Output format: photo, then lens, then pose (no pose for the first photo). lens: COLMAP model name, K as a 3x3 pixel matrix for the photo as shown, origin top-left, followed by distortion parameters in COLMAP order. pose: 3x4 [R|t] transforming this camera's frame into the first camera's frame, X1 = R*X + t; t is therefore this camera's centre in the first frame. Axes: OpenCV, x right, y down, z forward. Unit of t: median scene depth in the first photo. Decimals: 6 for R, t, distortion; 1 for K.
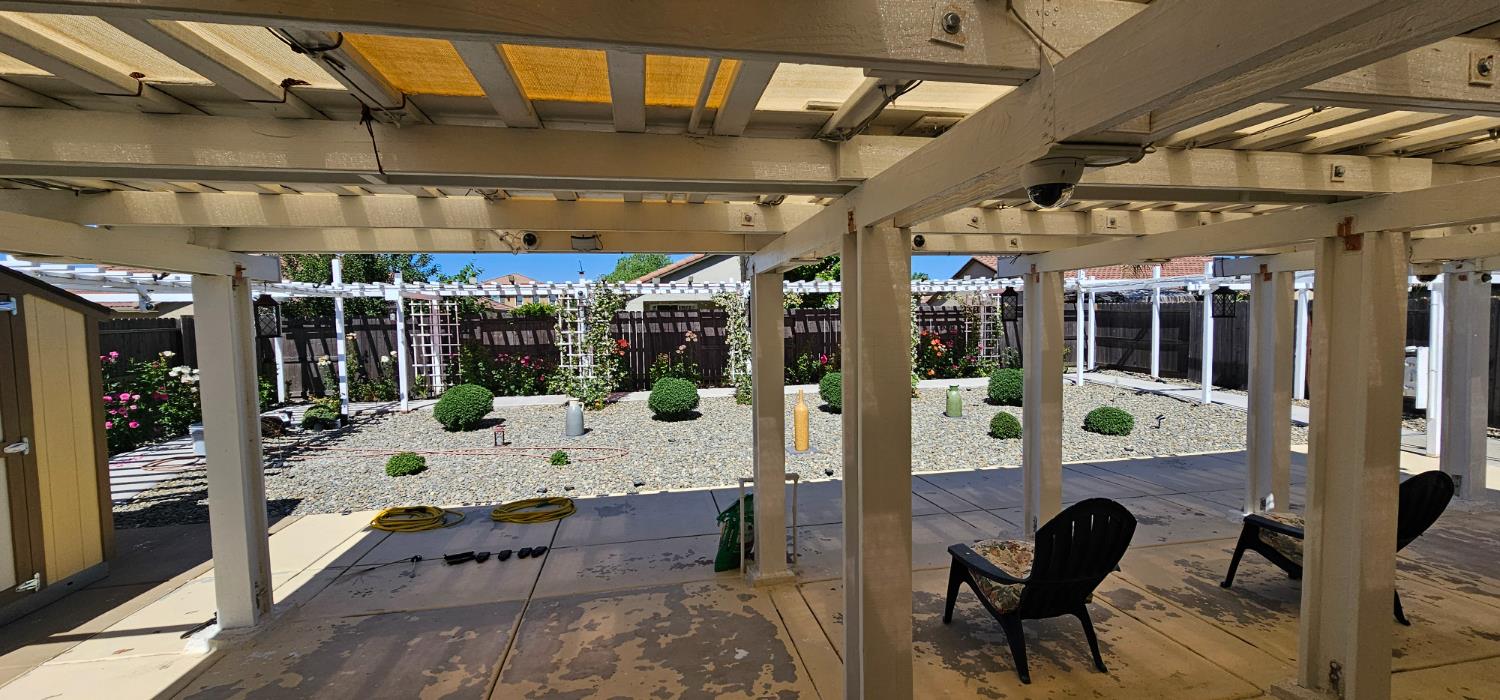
lens RADIAL K [[616.7, 0, 750.9], [0, 616.7, 353.9], [0, 0, 1]] dist [-0.001823, 0.000744]
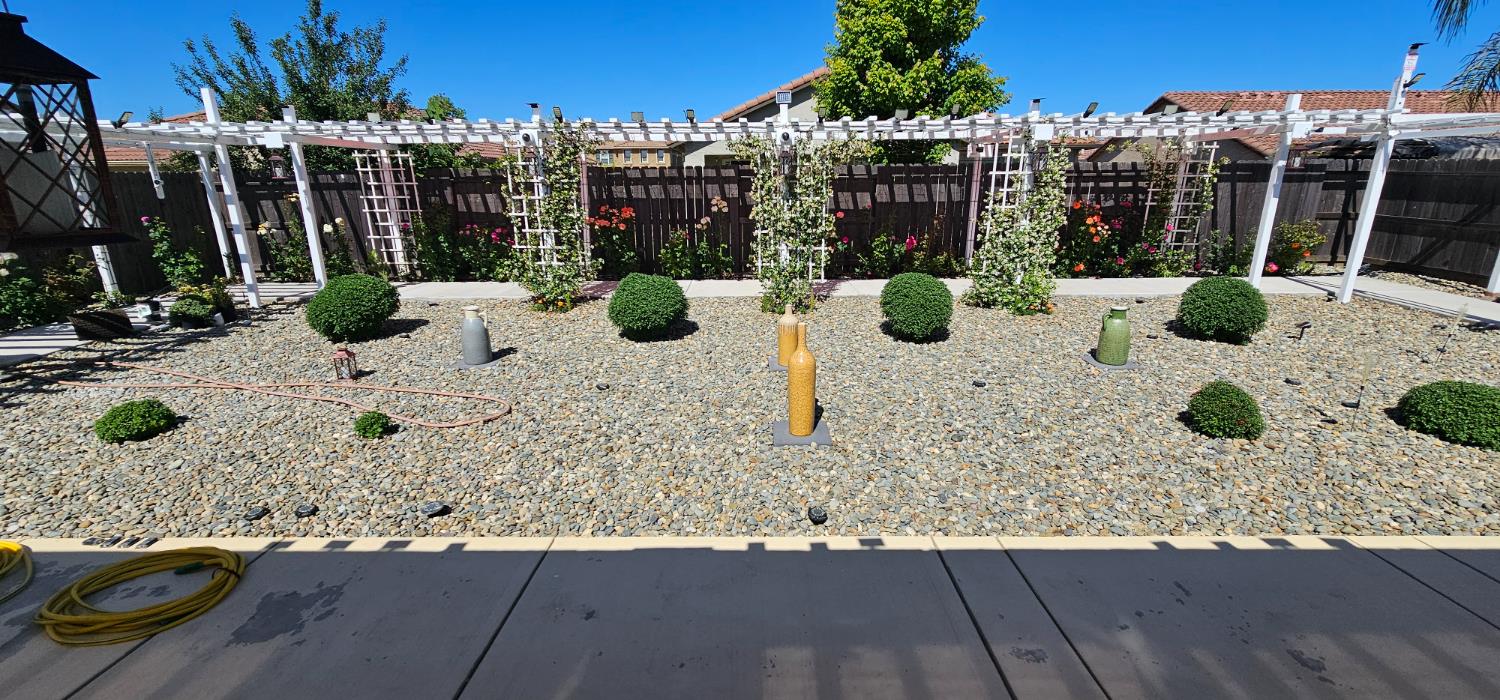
lens RADIAL K [[616.7, 0, 747.6], [0, 616.7, 358.7], [0, 0, 1]] dist [-0.001823, 0.000744]
pose [[0.979019, 0.066800, -0.192508, 0.087808], [-0.021241, 0.973048, 0.229624, -0.020868], [0.202658, -0.220717, 0.954051, 0.311083]]
